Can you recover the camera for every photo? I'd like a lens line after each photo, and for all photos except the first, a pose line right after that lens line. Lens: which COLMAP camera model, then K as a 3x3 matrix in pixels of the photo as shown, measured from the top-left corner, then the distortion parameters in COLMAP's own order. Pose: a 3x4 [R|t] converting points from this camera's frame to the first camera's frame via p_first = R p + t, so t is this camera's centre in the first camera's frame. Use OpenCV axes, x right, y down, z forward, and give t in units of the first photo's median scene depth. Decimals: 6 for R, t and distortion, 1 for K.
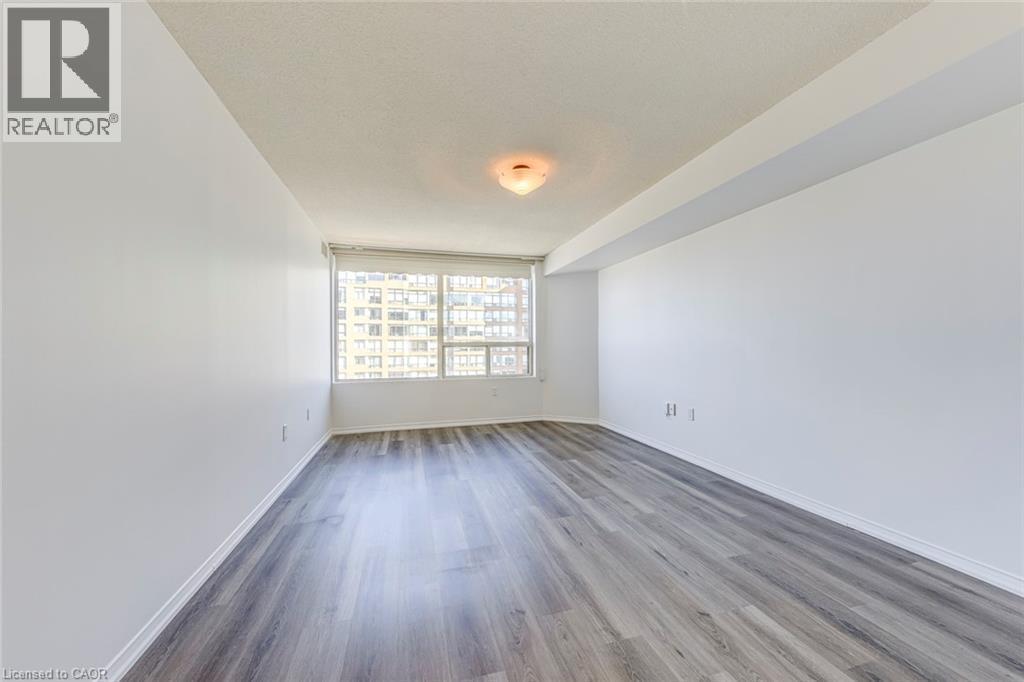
lens RADIAL K [[361.1, 0, 512.0], [0, 361.1, 341.0], [0, 0, 1]] dist [0.093526, -0.000006]
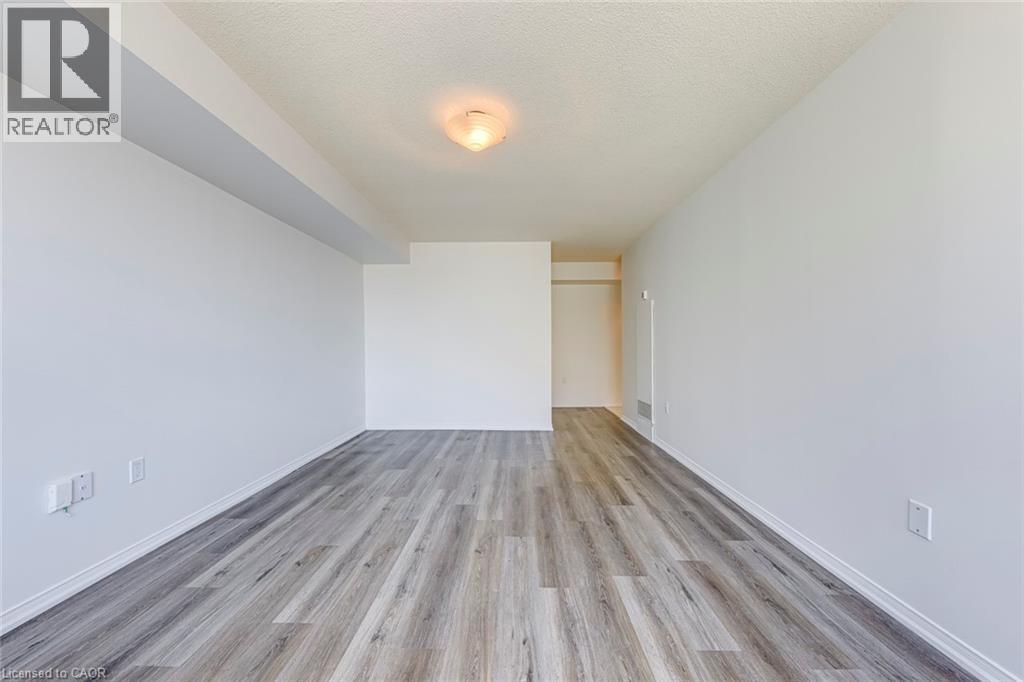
lens RADIAL K [[390.2, 0, 514.7], [0, 390.2, 345.3], [0, 0, 1]] dist [-0.000537, -0.000003]
pose [[-0.961309, 0.014719, 0.275078, -0.282875], [0.009495, 0.999749, -0.020313, 0.037341], [-0.275308, -0.016916, -0.961207, 1.822349]]
